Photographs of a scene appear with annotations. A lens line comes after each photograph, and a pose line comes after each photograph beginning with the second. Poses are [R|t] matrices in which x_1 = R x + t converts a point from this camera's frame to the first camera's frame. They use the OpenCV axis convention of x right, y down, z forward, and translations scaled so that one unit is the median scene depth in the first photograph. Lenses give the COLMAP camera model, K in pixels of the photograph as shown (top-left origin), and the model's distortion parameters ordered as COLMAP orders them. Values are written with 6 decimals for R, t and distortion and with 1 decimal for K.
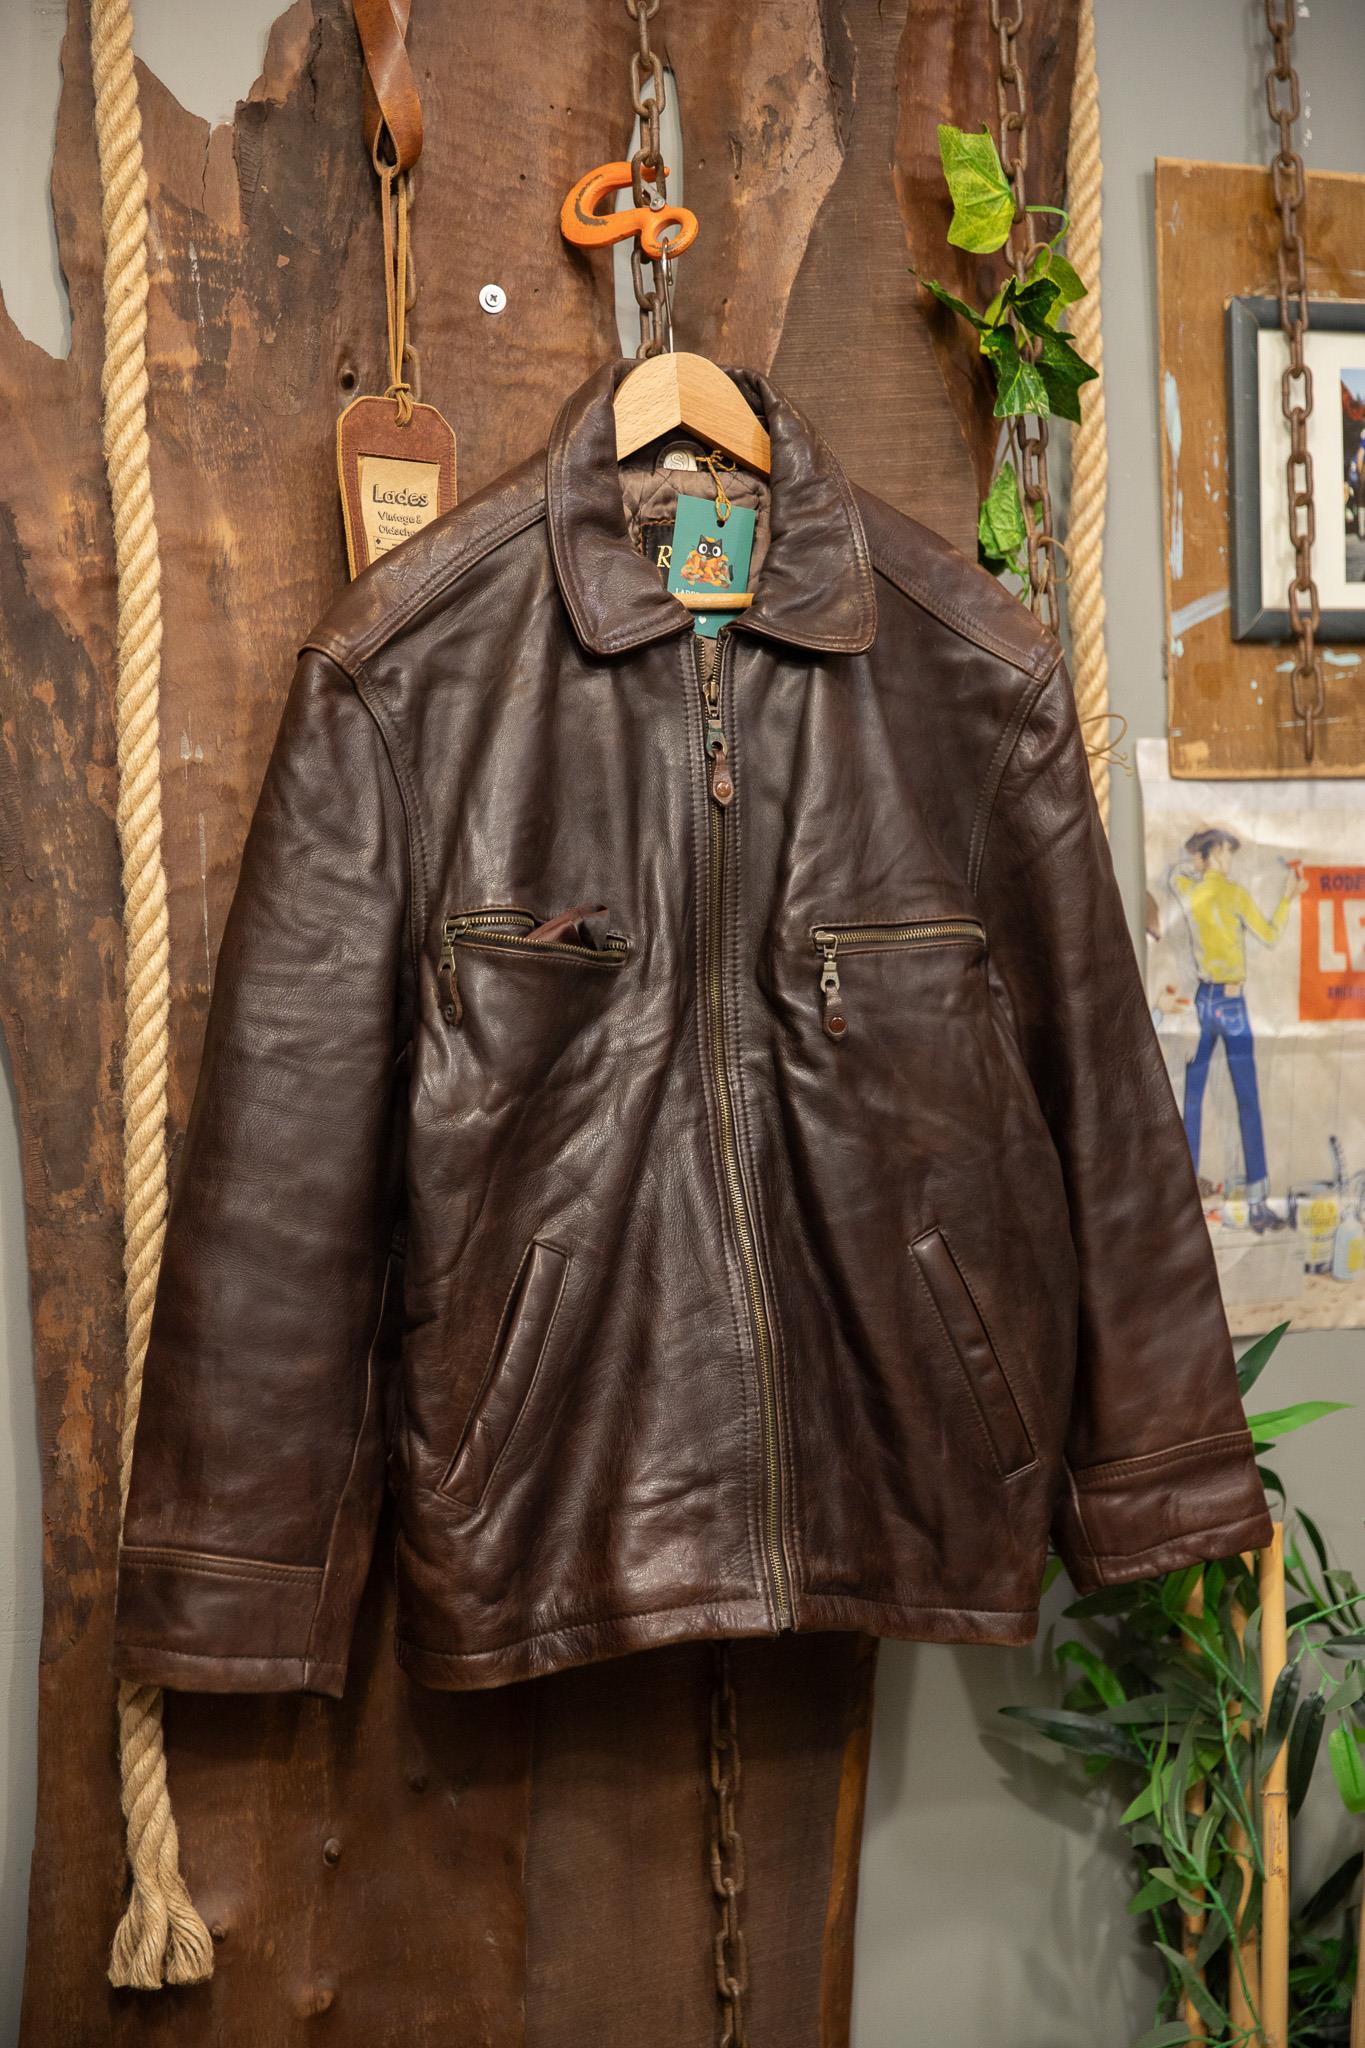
lens RADIAL K [[3347.2, 0, 673.7], [0, 3347.2, 1038.7], [0, 0, 1]] dist [0.130940, 0.000000]
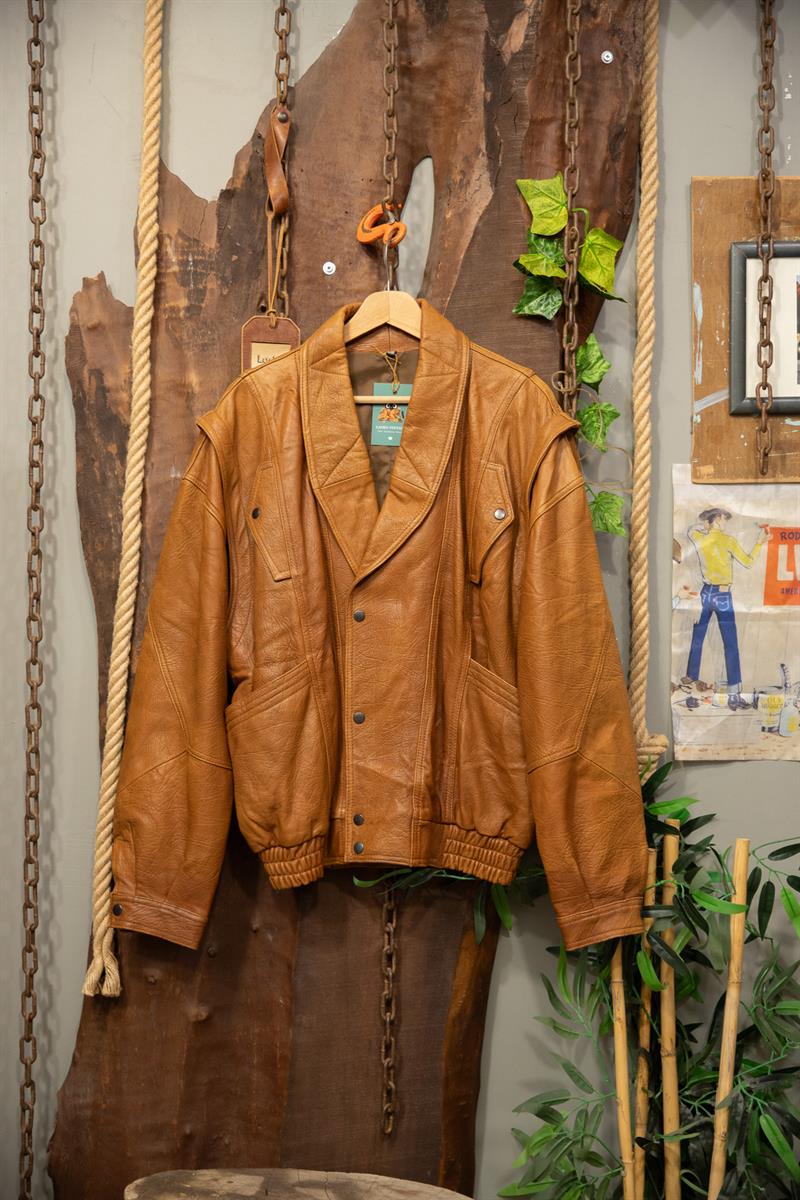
lens RADIAL K [[1522.1, 0, 398.9], [0, 1522.1, 606.8], [0, 0, 1]] dist [0.047492, 0.000000]
pose [[0.912886, 0.037397, -0.406497, 0.411664], [-0.029097, 0.999223, 0.026584, -0.025389], [0.407175, -0.012441, 0.913265, 0.100024]]
